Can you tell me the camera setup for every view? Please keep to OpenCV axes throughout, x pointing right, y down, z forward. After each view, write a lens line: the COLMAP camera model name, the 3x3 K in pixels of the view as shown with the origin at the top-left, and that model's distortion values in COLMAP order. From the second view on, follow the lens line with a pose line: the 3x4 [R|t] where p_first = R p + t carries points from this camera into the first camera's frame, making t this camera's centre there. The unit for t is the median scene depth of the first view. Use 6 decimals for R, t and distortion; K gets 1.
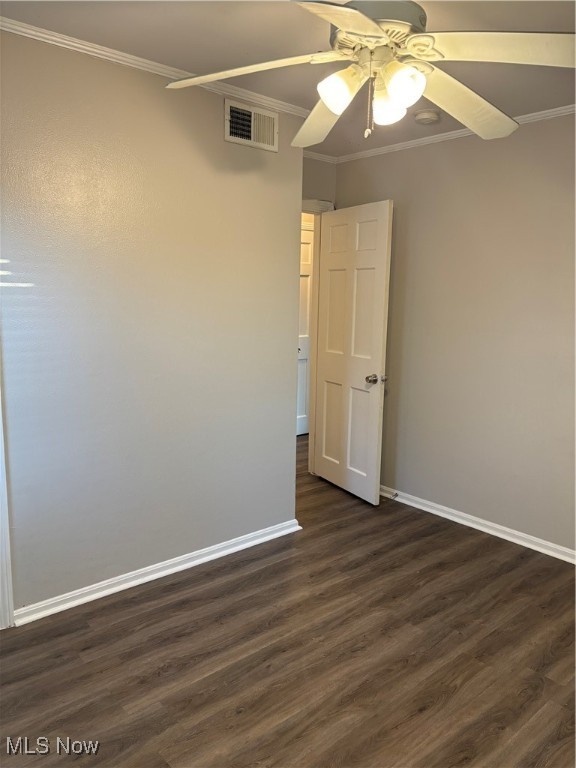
lens RADIAL K [[581.8, 0, 288.0], [0, 581.8, 384.0], [0, 0, 1]] dist [0.032108, -0.003255]
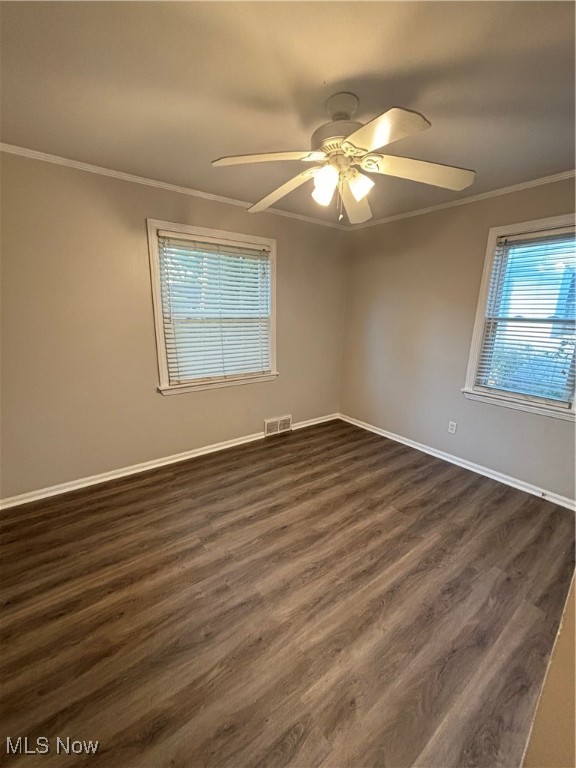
lens RADIAL K [[311.0, 0, 288.0], [0, 311.0, 384.0], [0, 0, 1]] dist [0.000734, -0.000041]
pose [[-0.995563, -0.061668, 0.071071, 0.148166], [-0.029096, 0.920040, 0.390742, -0.241608], [-0.089484, 0.386941, -0.917752, 1.512222]]
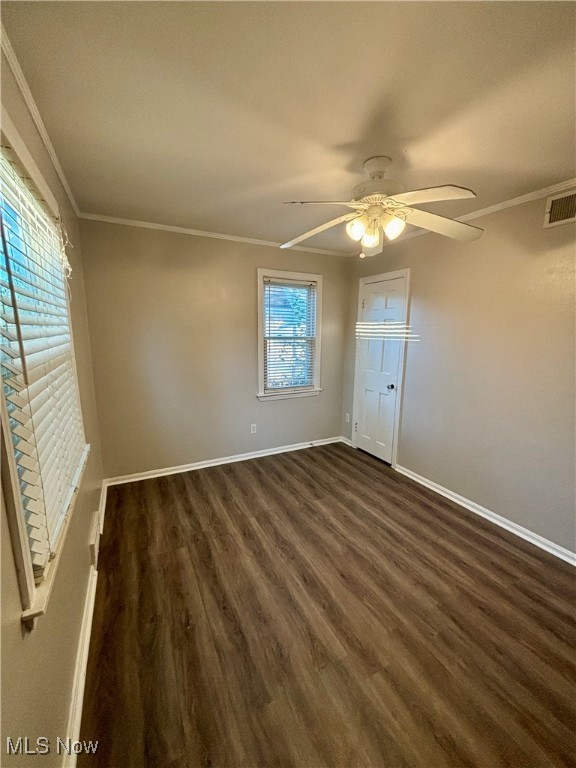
lens RADIAL K [[311.0, 0, 288.0], [0, 311.0, 384.0], [0, 0, 1]] dist [0.000734, -0.000041]
pose [[-0.240521, 0.141497, -0.960275, 0.922930], [-0.173609, 0.967093, 0.185985, -0.121152], [0.954992, 0.211446, -0.208041, 0.789118]]
